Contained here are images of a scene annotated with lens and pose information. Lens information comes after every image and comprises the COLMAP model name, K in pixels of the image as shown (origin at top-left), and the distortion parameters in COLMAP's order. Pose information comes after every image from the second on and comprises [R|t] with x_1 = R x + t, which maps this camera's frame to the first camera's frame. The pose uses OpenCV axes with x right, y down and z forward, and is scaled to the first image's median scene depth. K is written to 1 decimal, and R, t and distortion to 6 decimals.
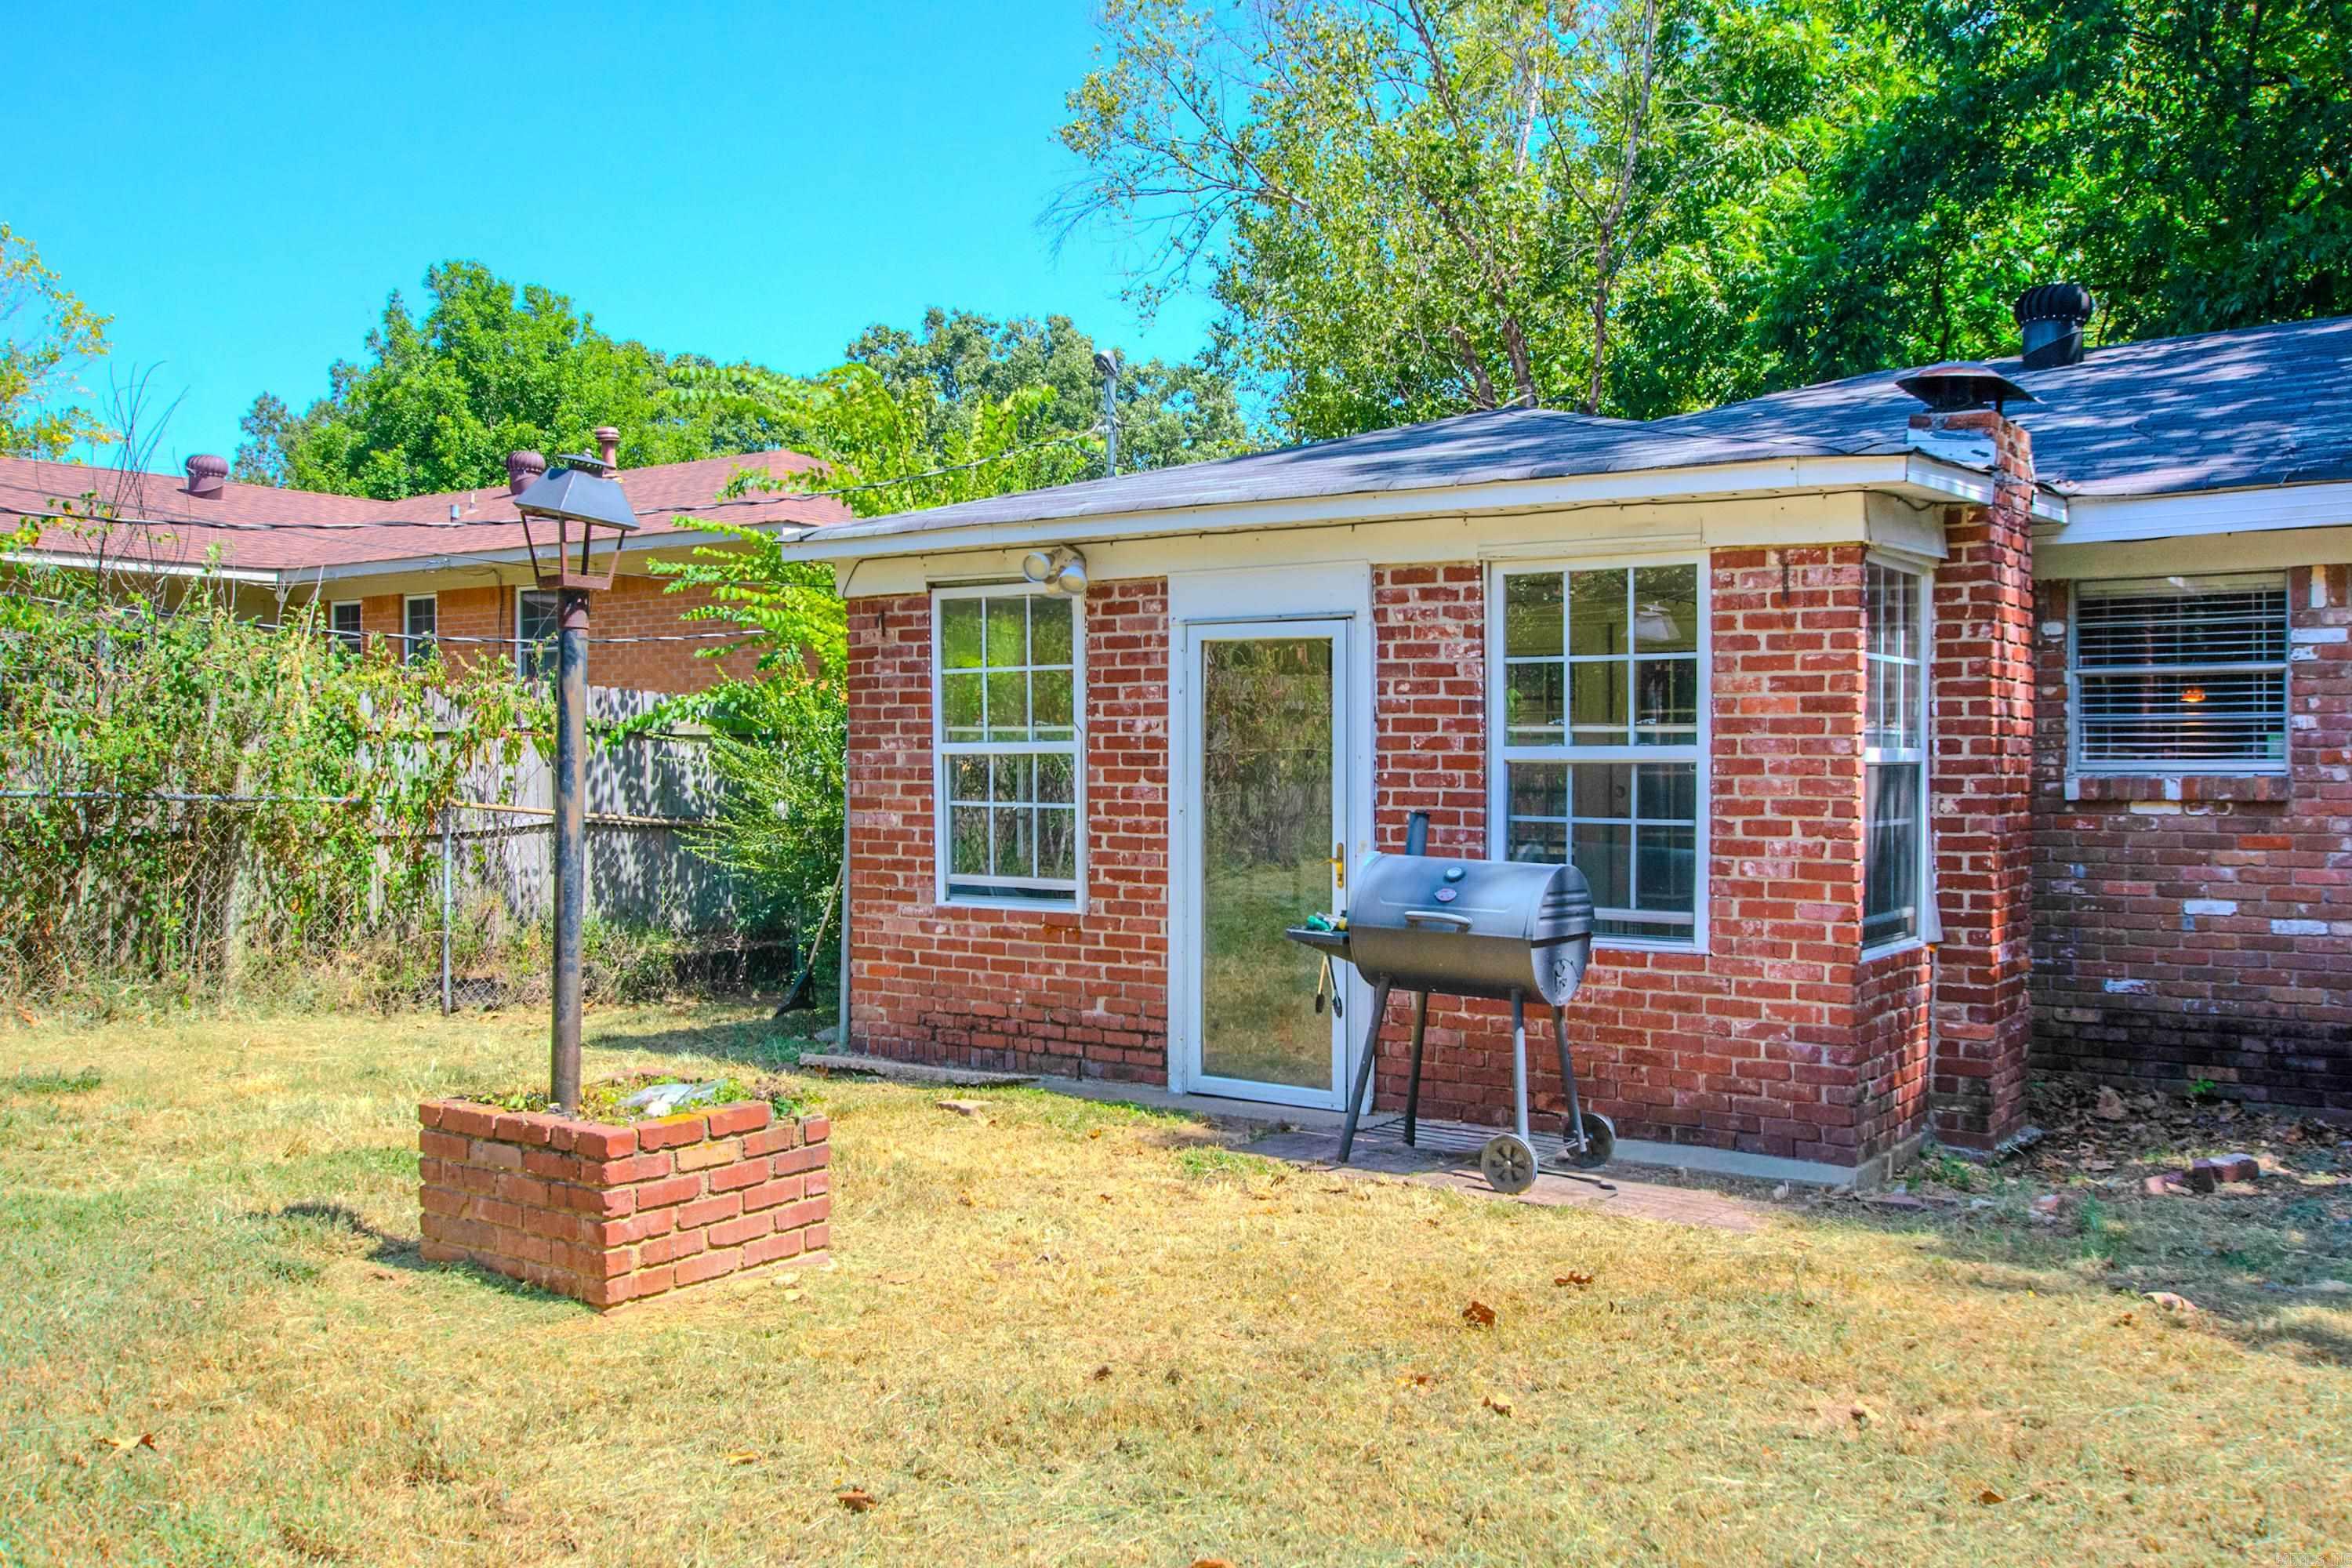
lens RADIAL K [[2026.2, 0, 1209.6], [0, 2026.2, 779.1], [0, 0, 1]] dist [-0.027098, 0.063224]
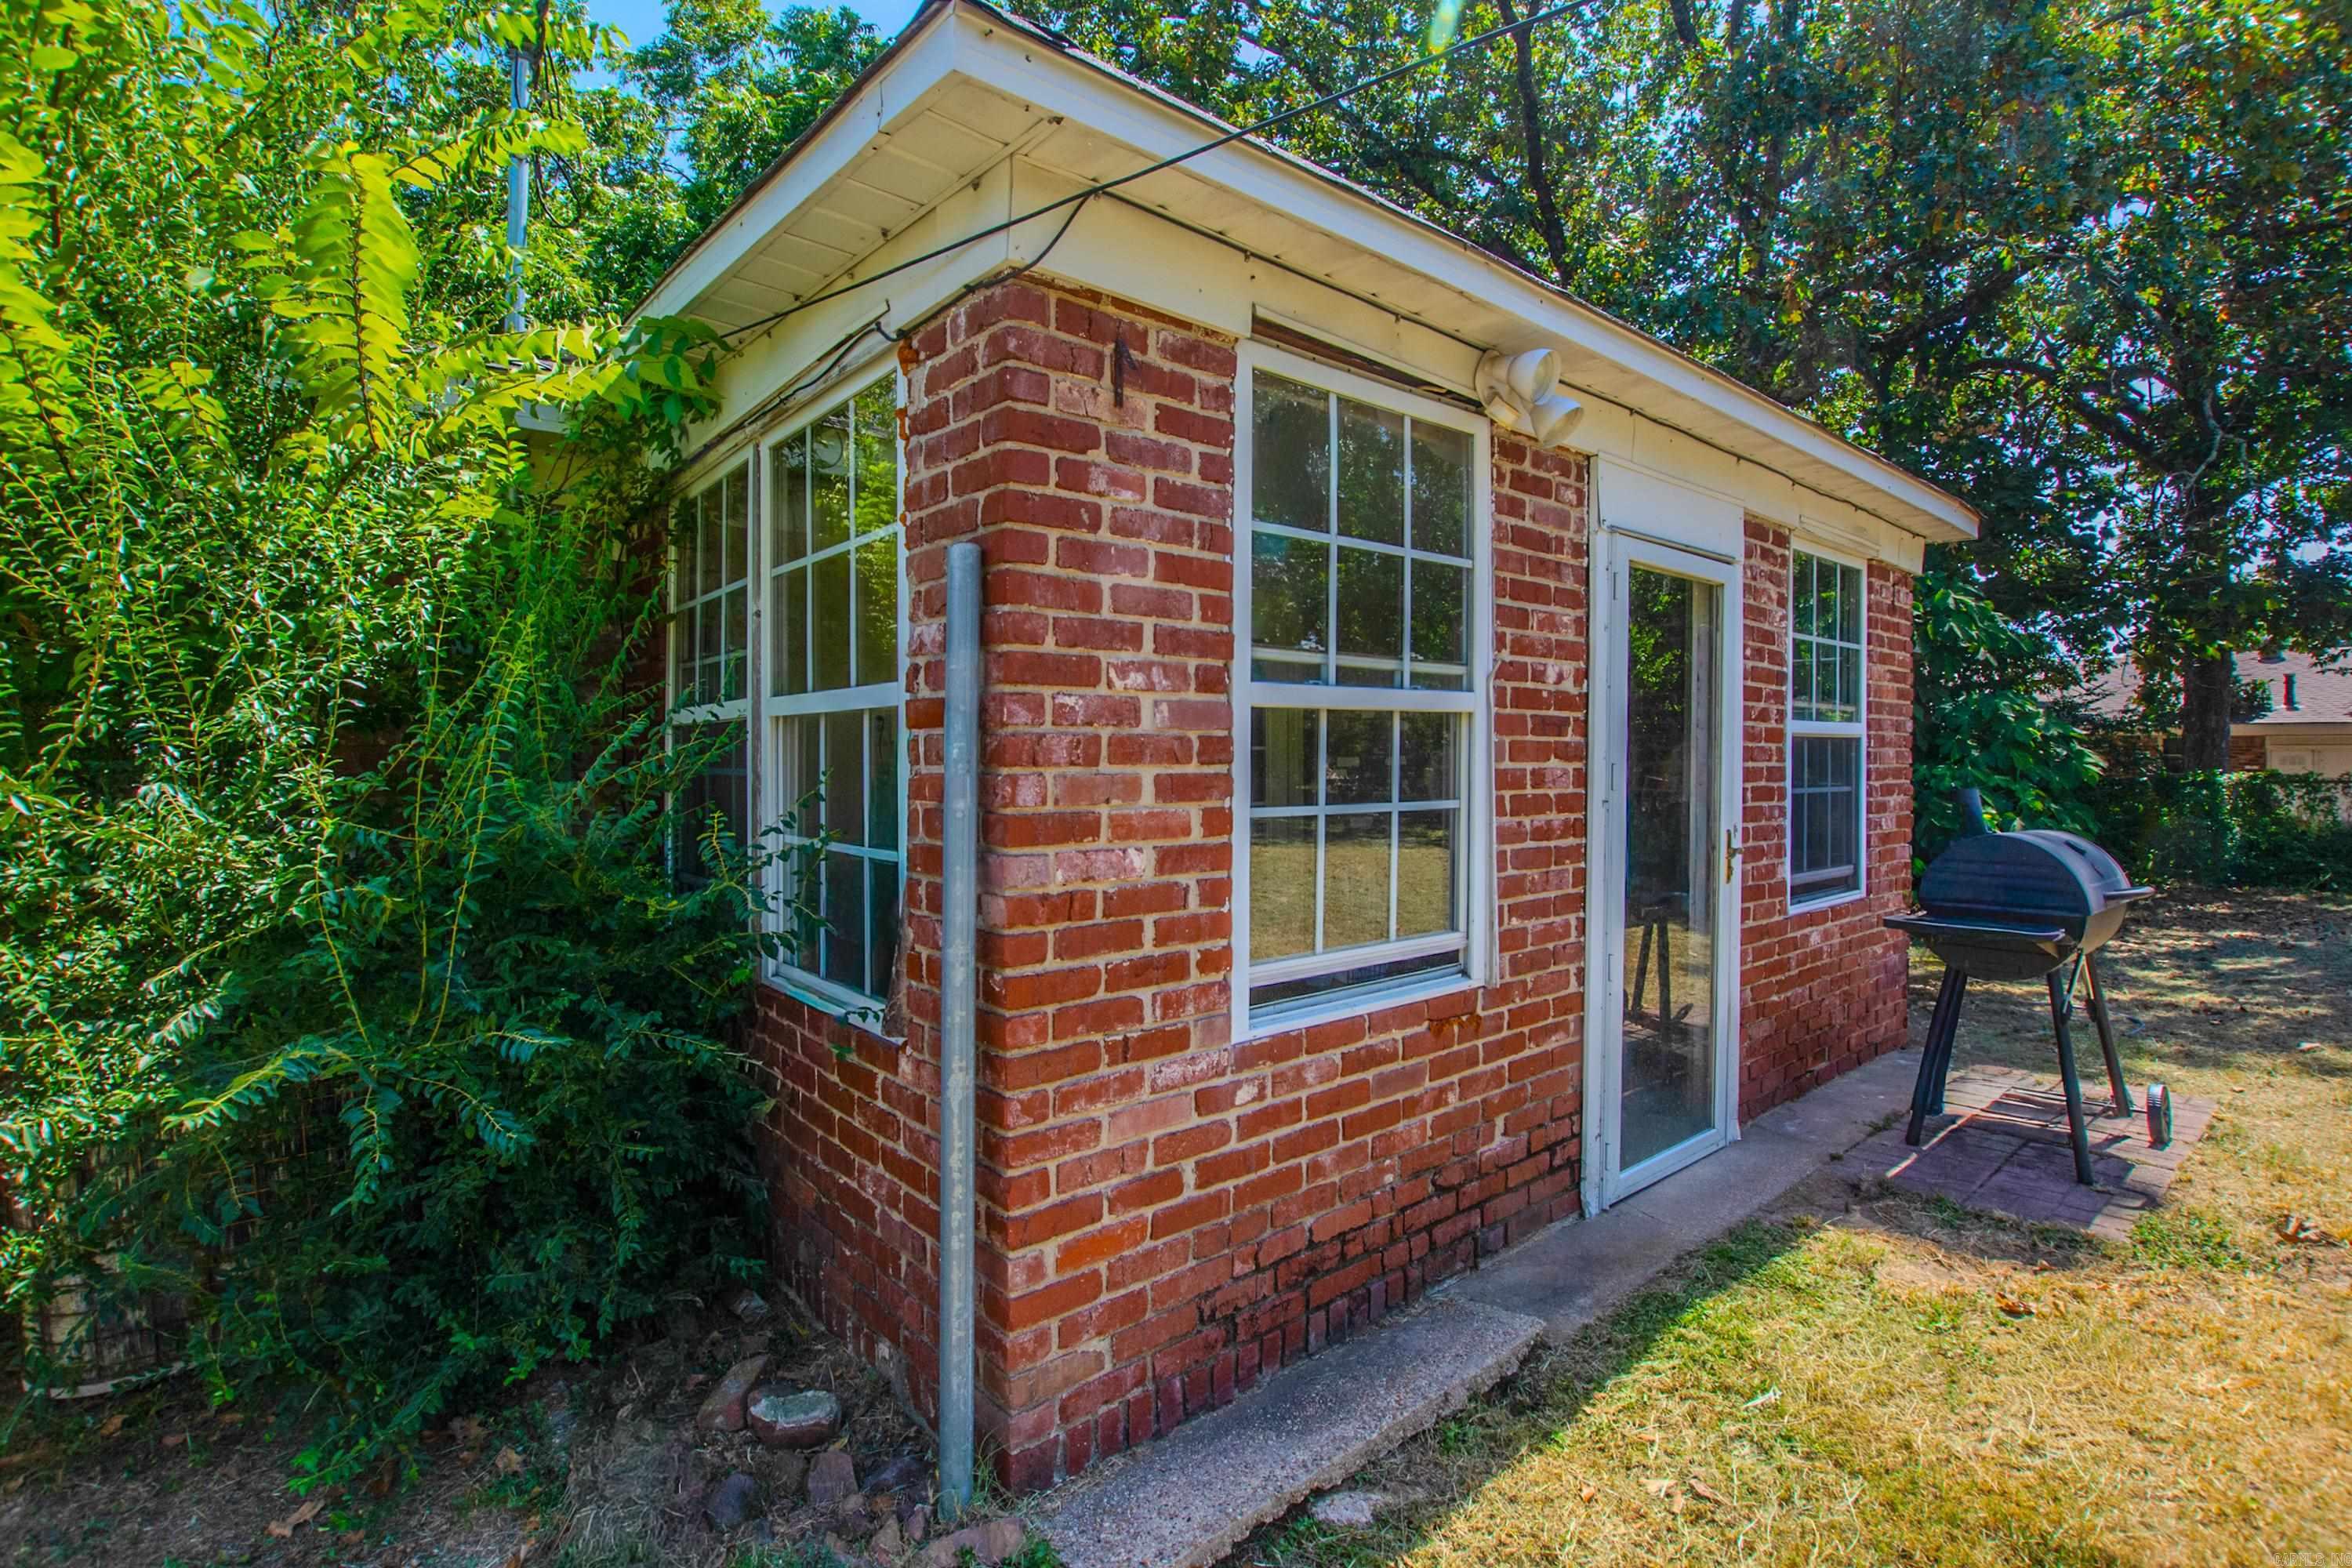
lens RADIAL K [[1075.2, 0, 1187.7], [0, 1075.2, 783.5], [0, 0, 1]] dist [-0.037221, 0.007526]
pose [[0.273064, -0.009320, 0.961951, -0.367599], [0.032502, 0.999472, 0.000458, 0.004374], [-0.961447, 0.031140, 0.273222, 0.948727]]
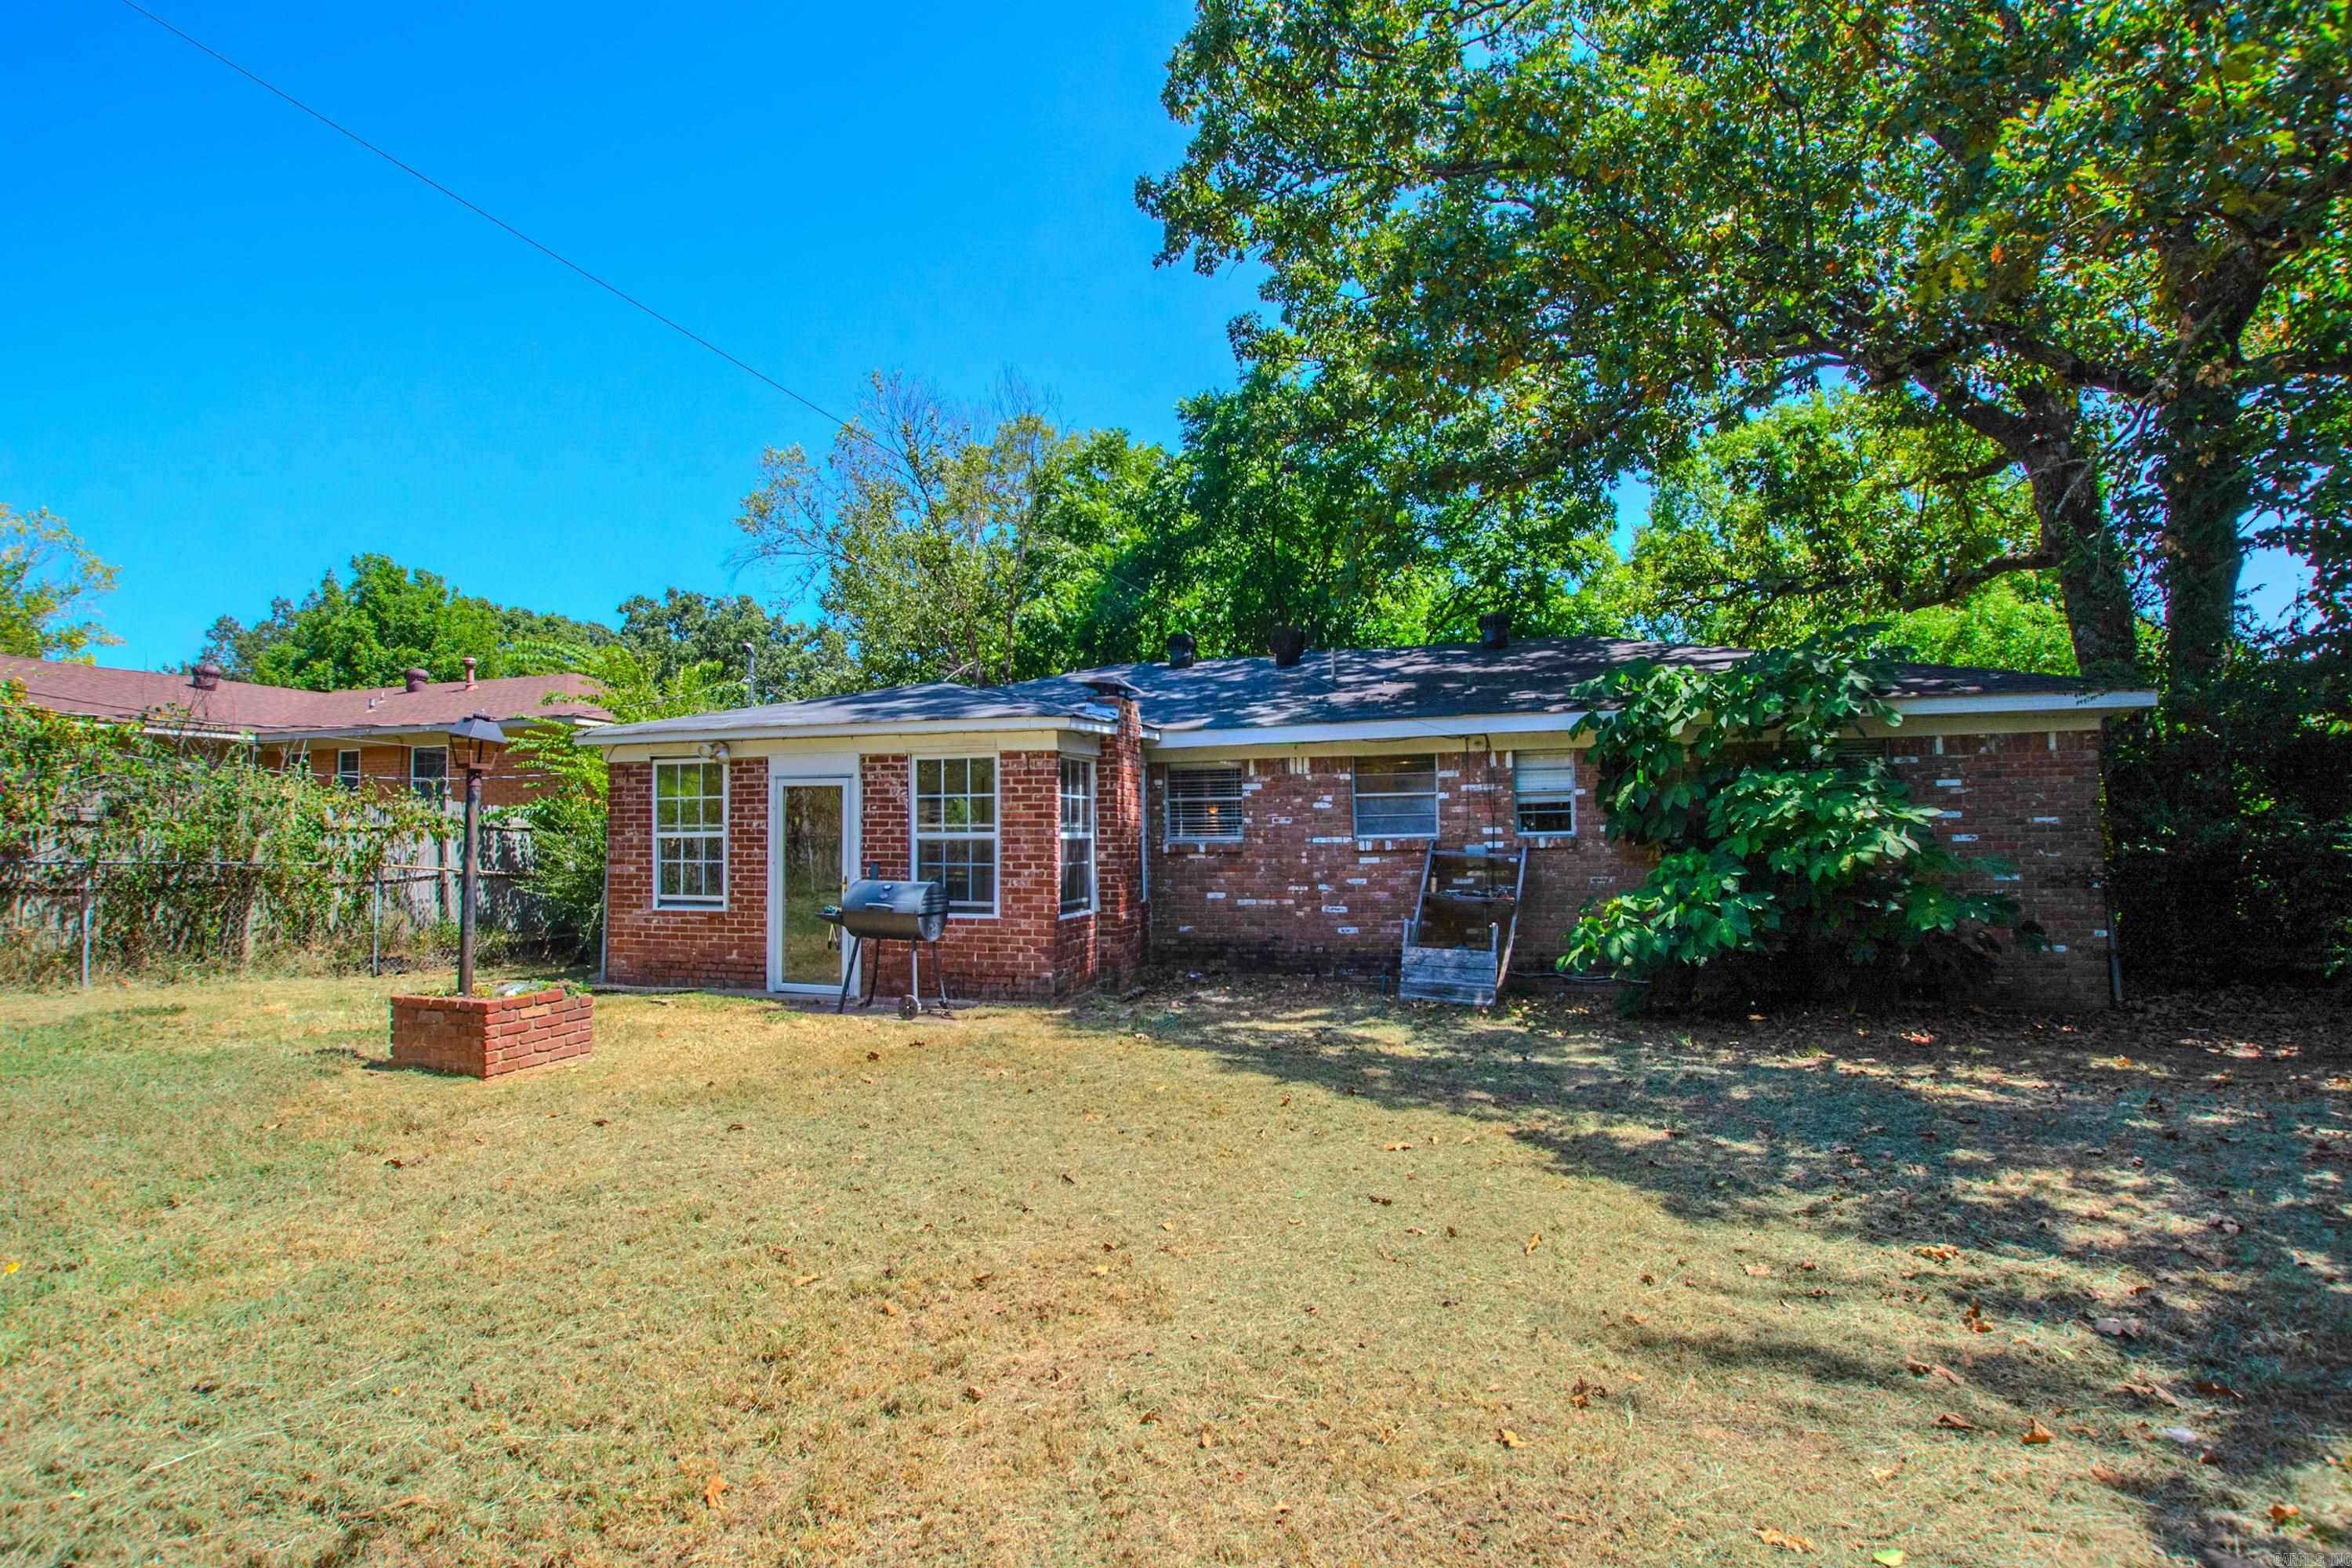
lens RADIAL K [[1065.6, 0, 1182.1], [0, 1065.6, 781.1], [0, 0, 1]] dist [-0.027220, 0.000149]
pose [[0.950498, 0.007419, 0.310642, 0.045076], [0.011645, 0.998162, -0.059472, 0.000630], [-0.310512, 0.060145, 0.948665, -0.219676]]
